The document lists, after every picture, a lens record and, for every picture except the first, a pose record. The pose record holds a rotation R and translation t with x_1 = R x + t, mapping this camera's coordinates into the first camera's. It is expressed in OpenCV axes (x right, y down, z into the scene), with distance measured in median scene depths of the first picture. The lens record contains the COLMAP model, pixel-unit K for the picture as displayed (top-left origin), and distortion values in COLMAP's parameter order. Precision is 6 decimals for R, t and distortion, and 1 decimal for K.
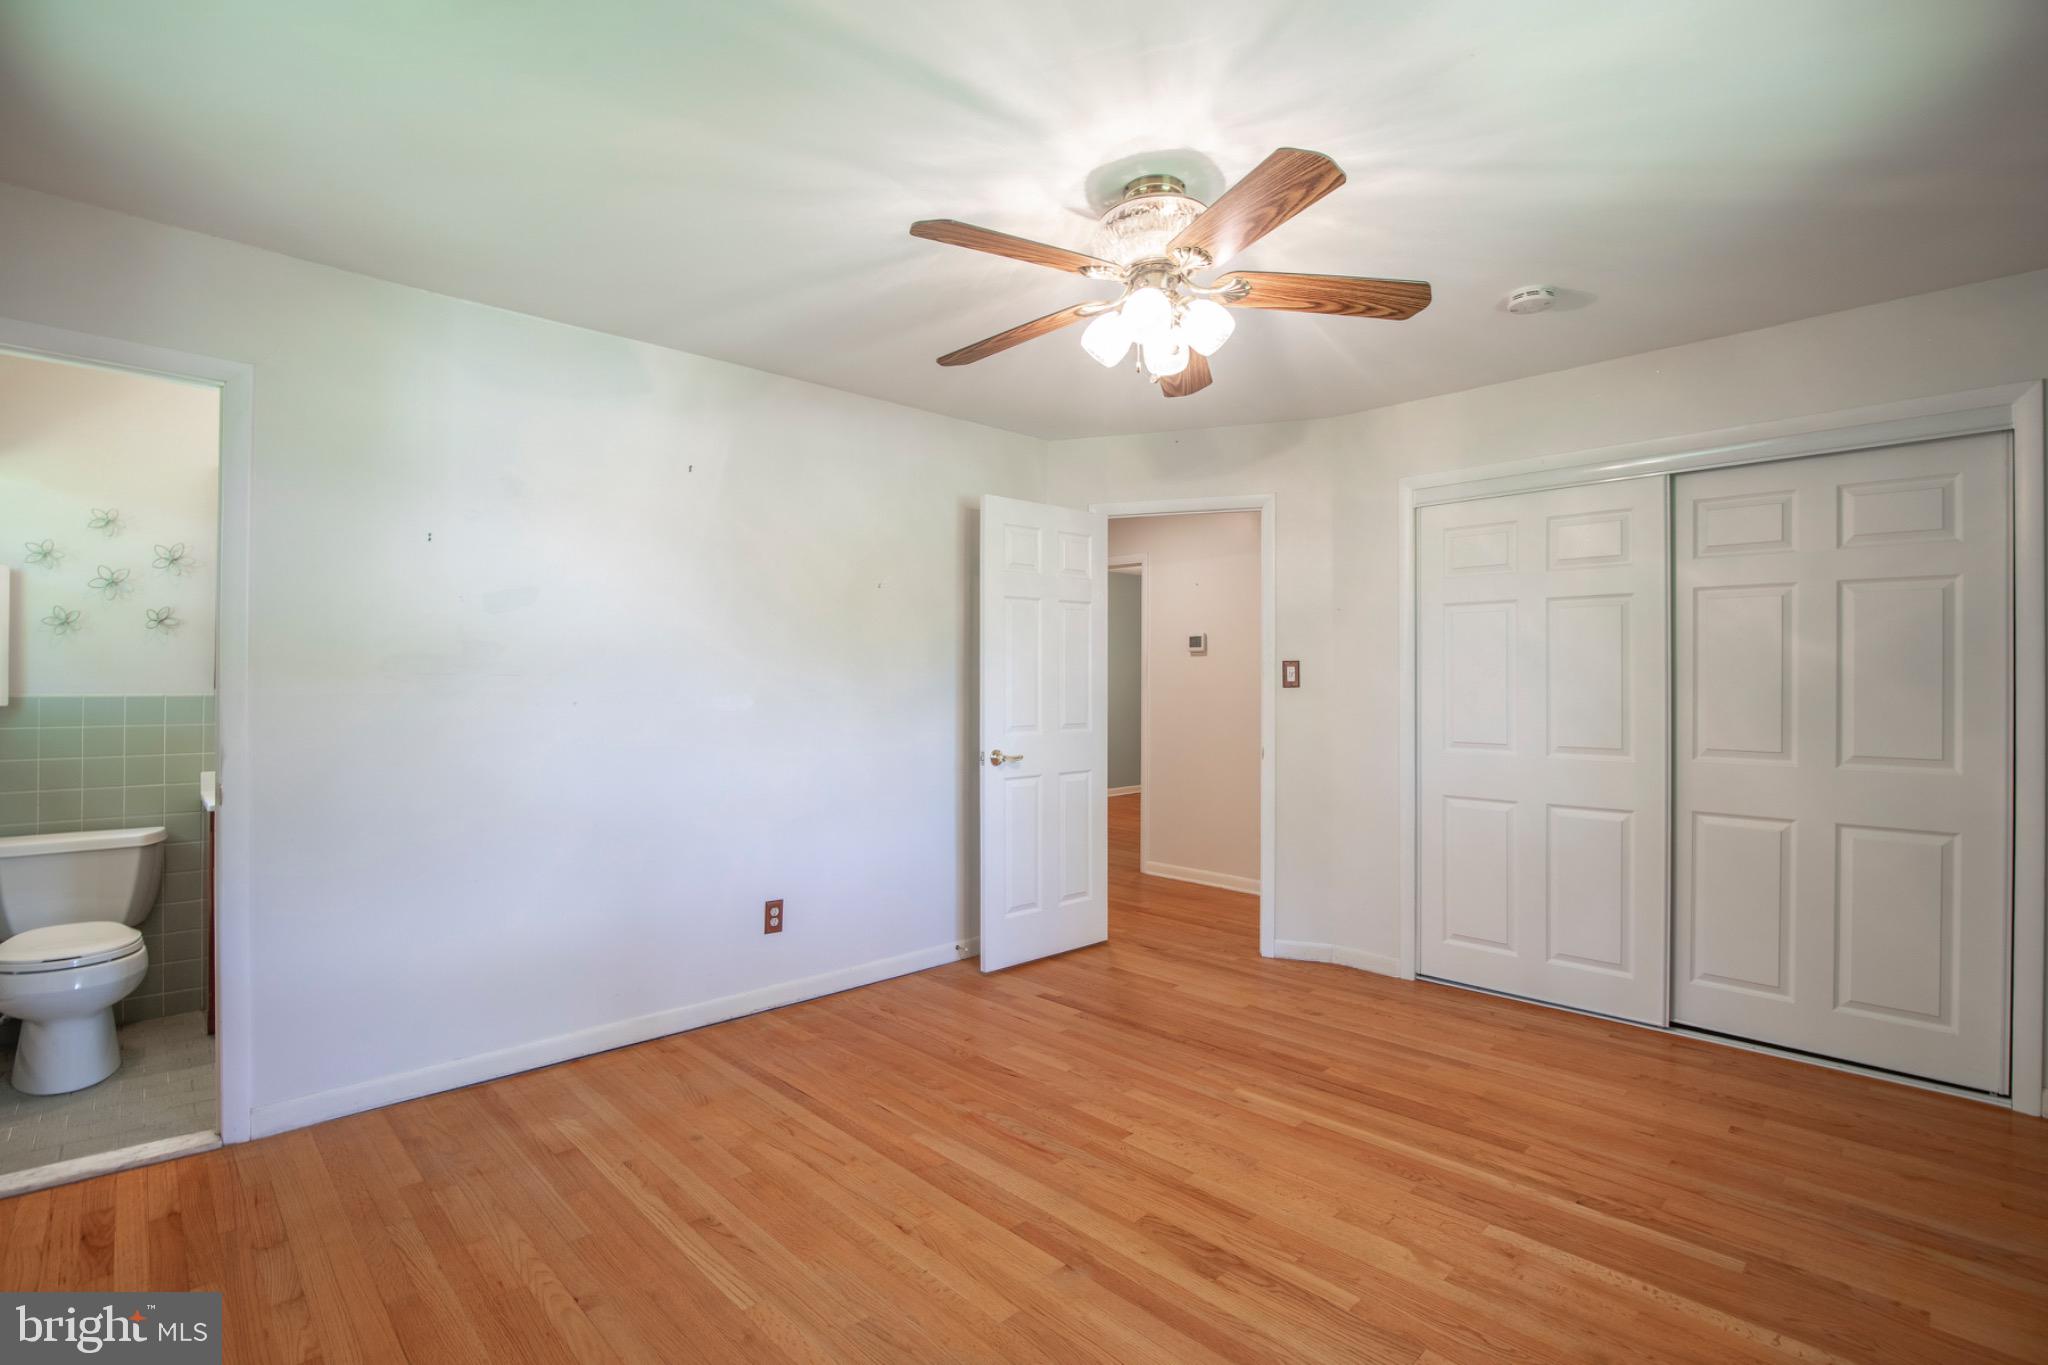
lens RADIAL K [[949.9, 0, 1015.8], [0, 949.9, 670.4], [0, 0, 1]] dist [-0.026116, 0.000123]
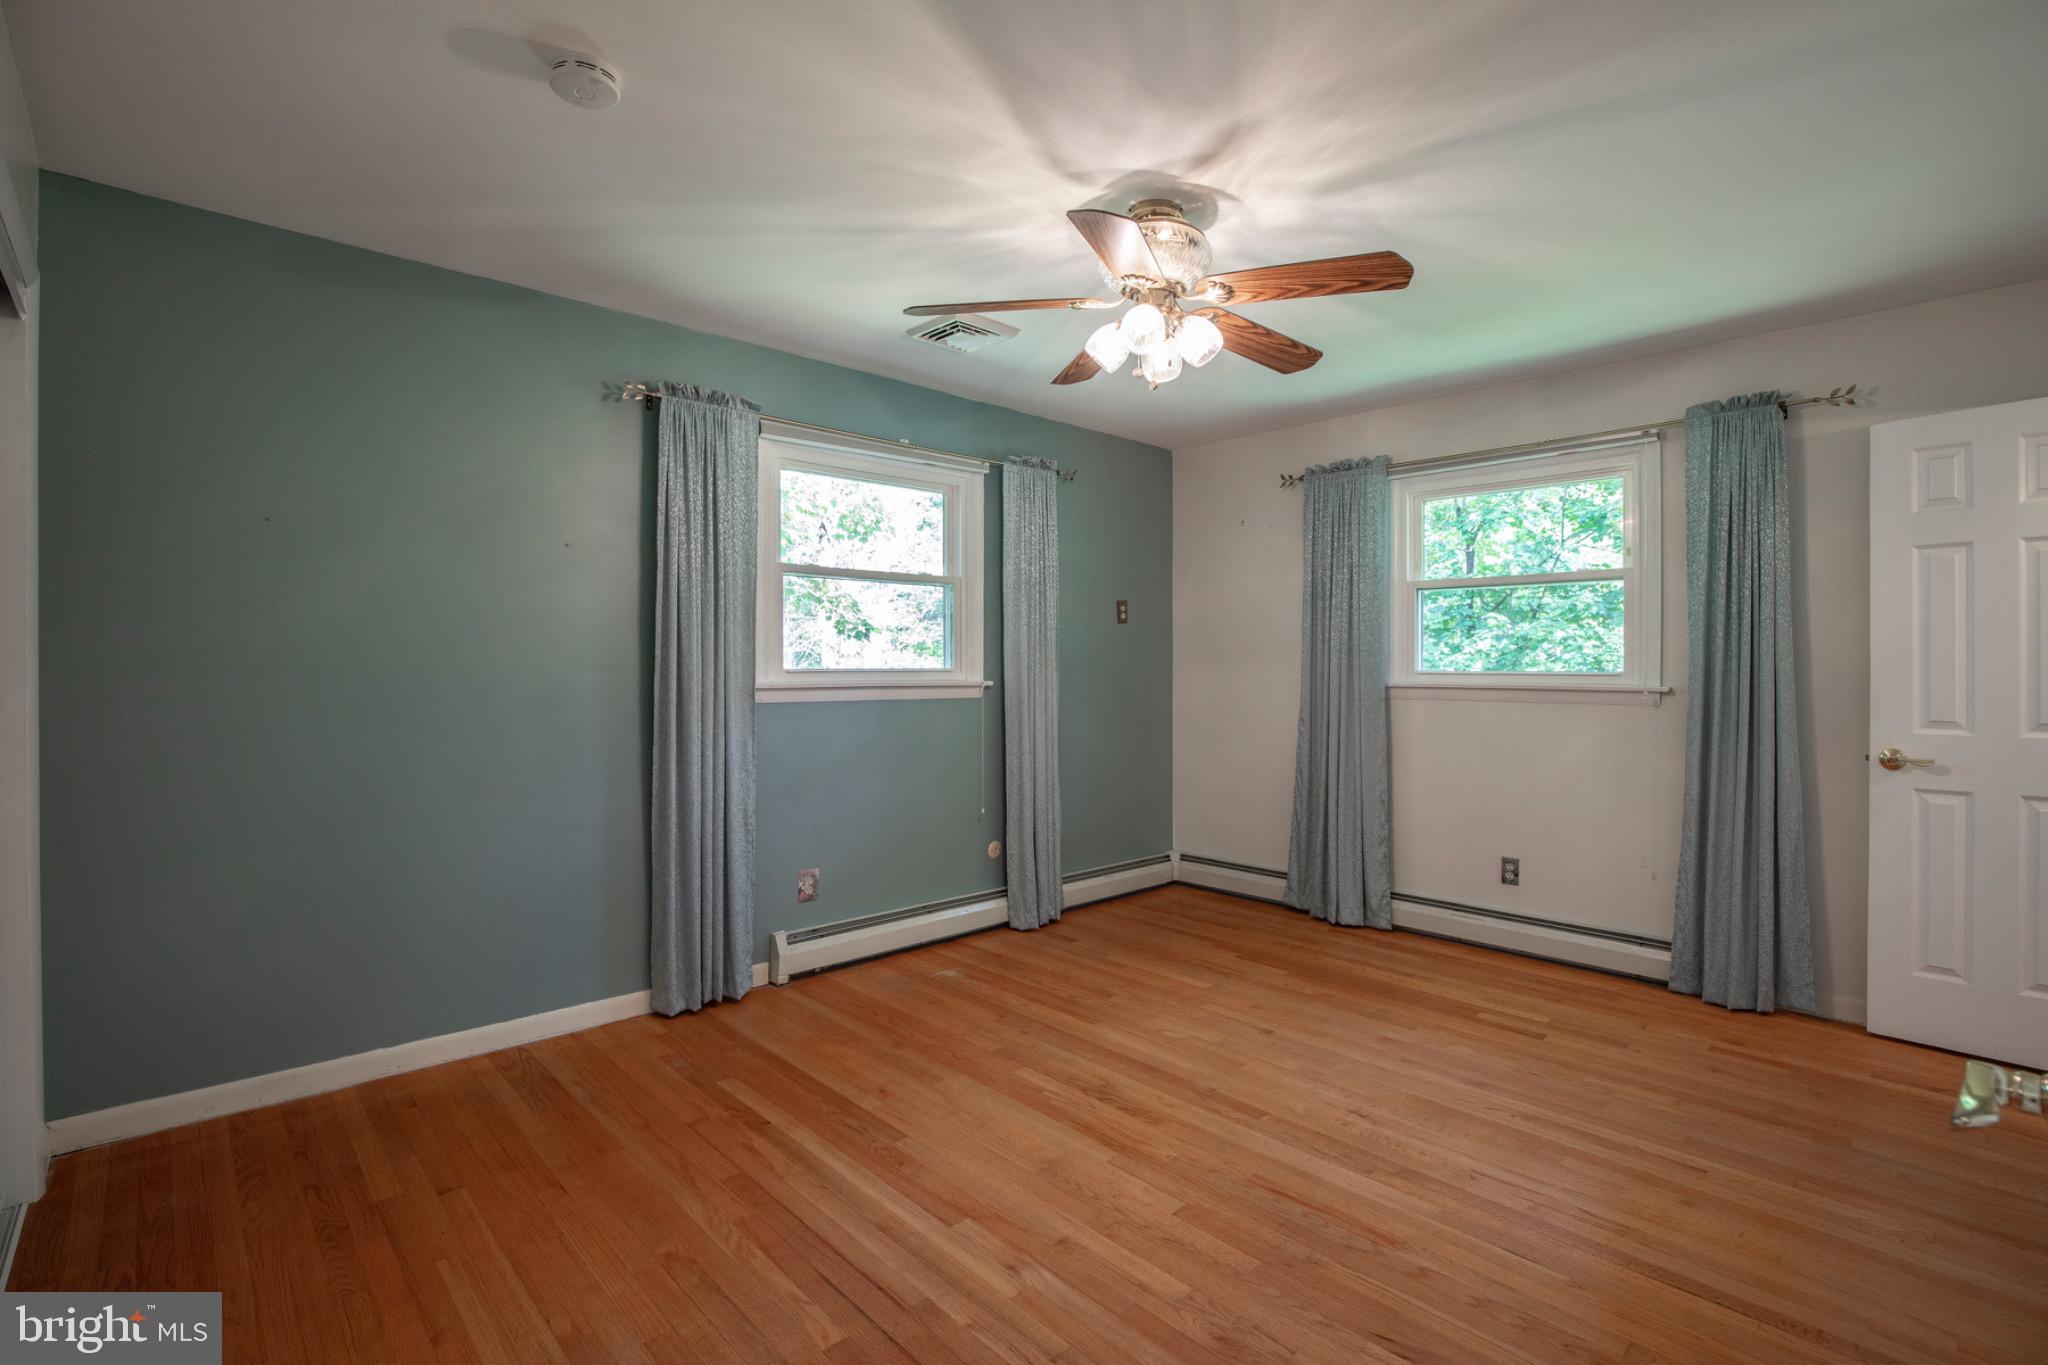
lens RADIAL K [[949.9, 0, 1015.8], [0, 949.9, 670.4], [0, 0, 1]] dist [-0.026116, 0.000123]
pose [[-0.999890, -0.005741, 0.013639, 0.283683], [-0.005733, 0.999983, 0.000683, 0.022997], [-0.013643, 0.000605, -0.999907, 2.049435]]
